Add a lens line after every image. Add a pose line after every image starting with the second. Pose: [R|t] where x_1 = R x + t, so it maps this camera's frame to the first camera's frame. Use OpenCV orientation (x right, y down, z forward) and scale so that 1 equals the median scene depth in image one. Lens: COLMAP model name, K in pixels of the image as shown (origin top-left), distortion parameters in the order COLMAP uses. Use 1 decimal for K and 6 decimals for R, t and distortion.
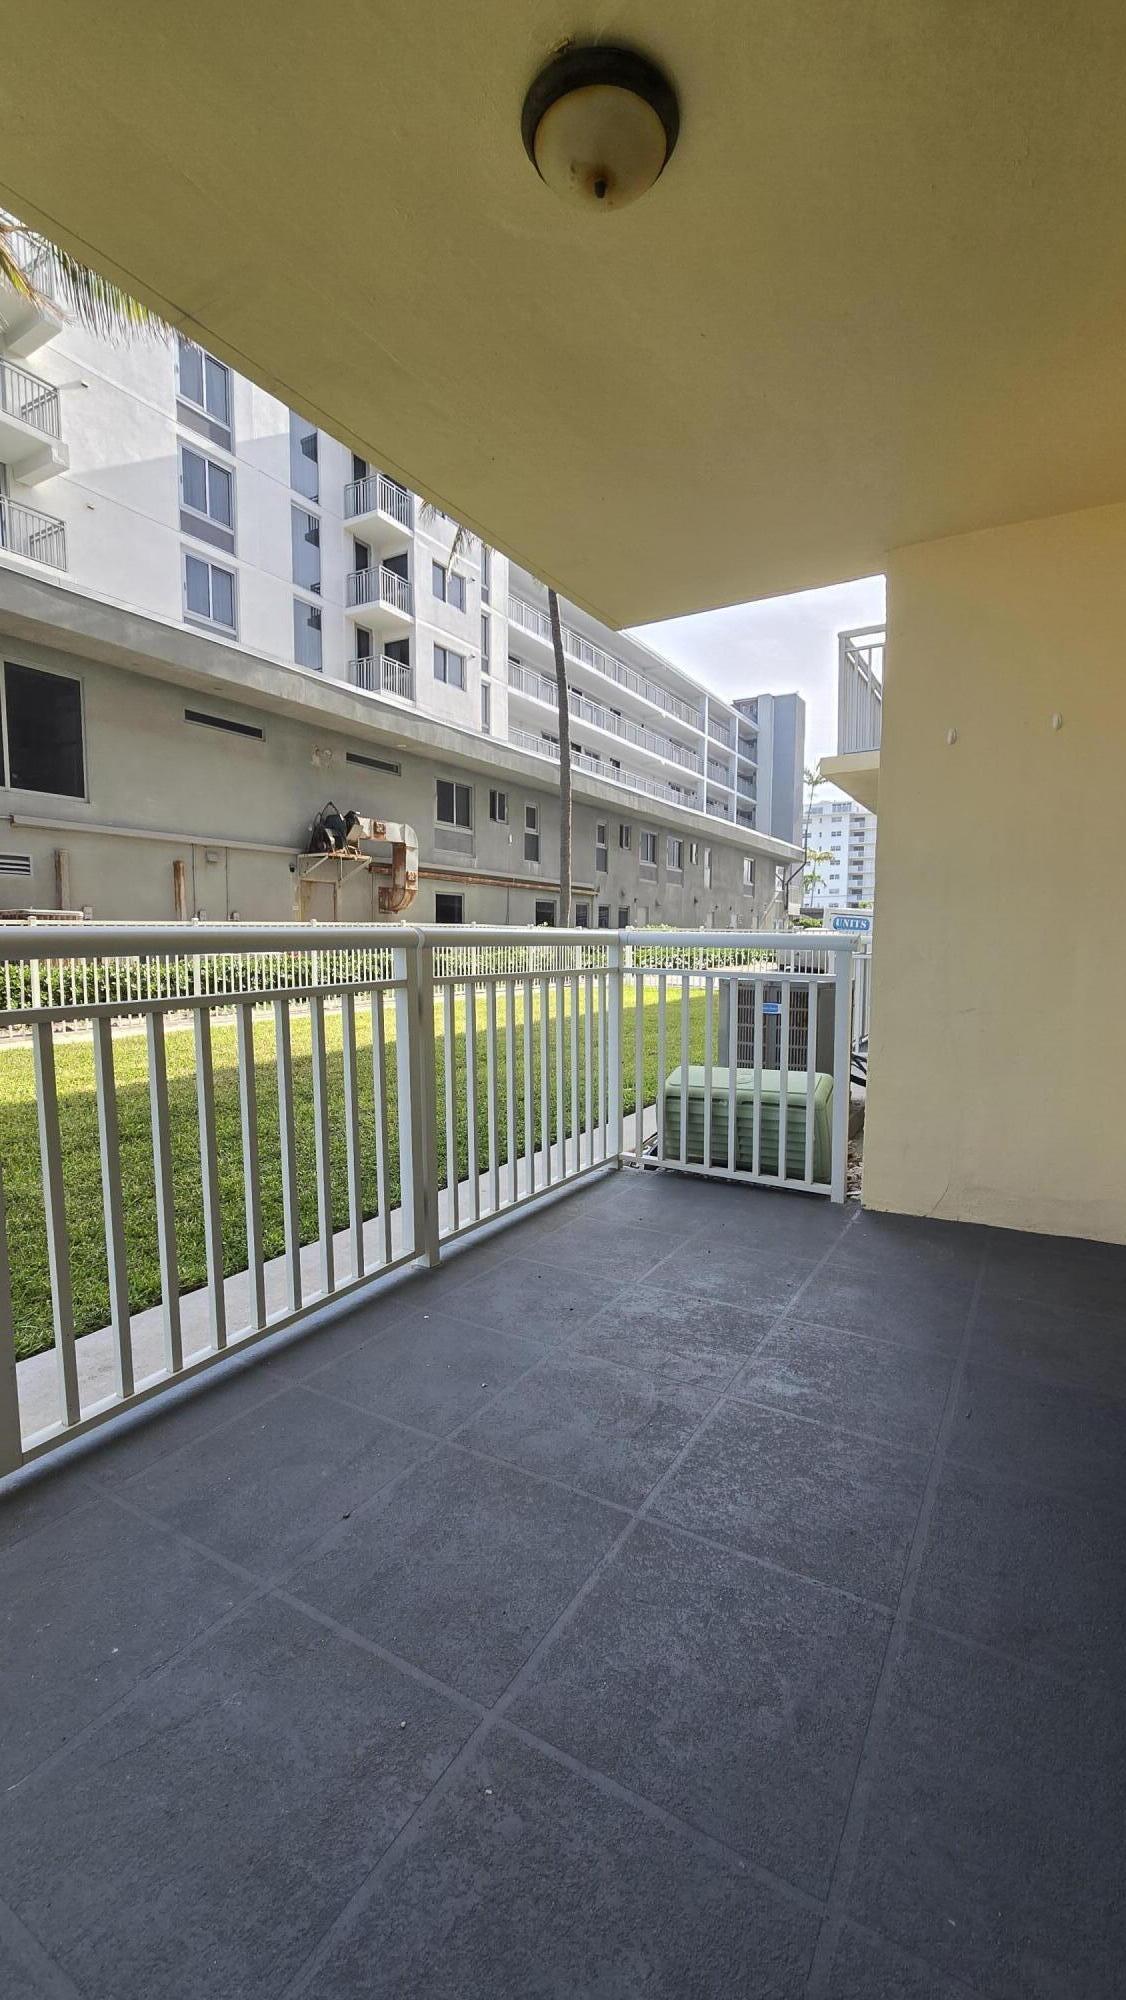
lens RADIAL K [[822.2, 0, 566.9], [0, 822.2, 1011.2], [0, 0, 1]] dist [-0.003010, -0.000335]
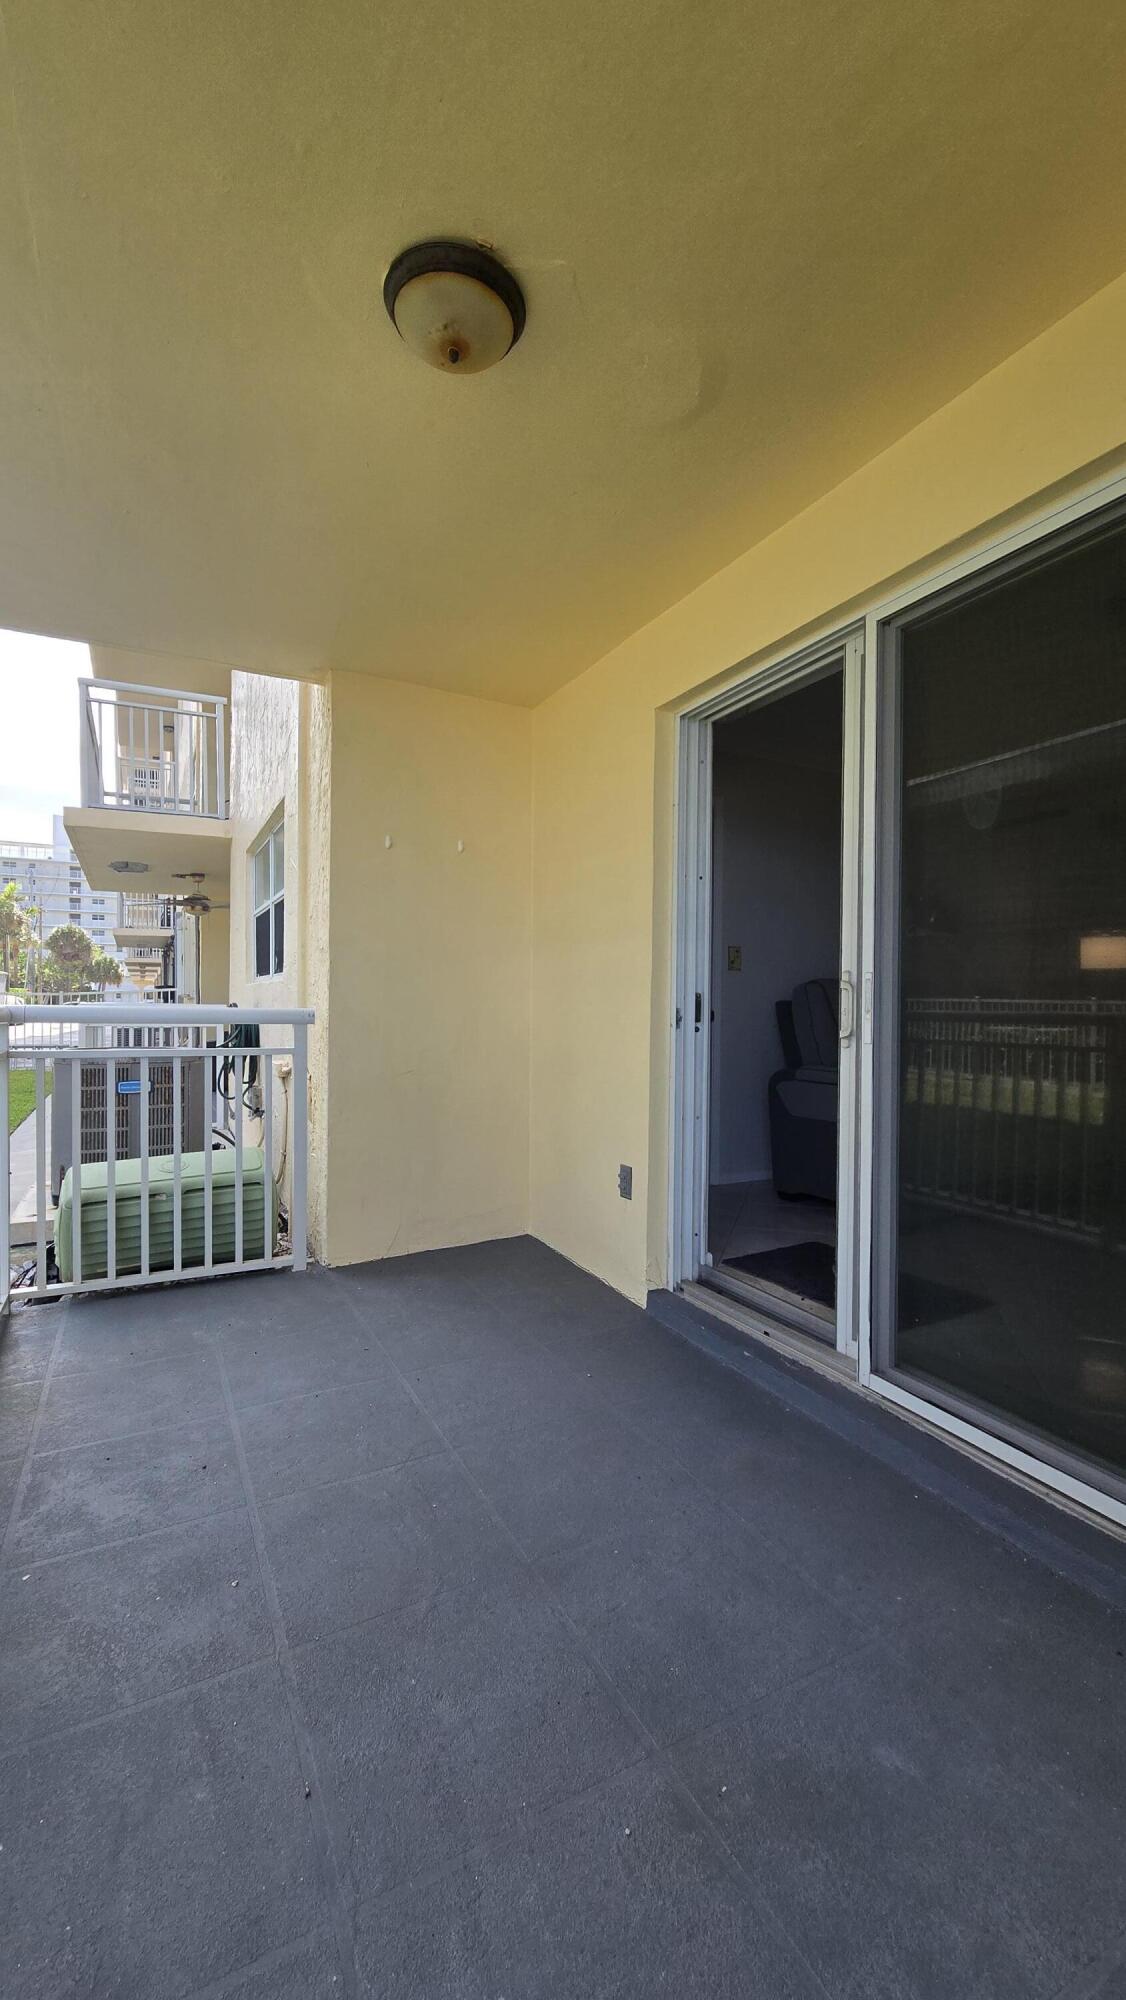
lens RADIAL K [[822.2, 0, 569.1], [0, 822.2, 1002.2], [0, 0, 1]] dist [-0.003010, -0.000335]
pose [[0.529354, -0.001512, 0.848400, -0.324297], [0.074735, 0.996194, -0.044855, -0.024760], [-0.845103, 0.087149, 0.527452, 0.139216]]
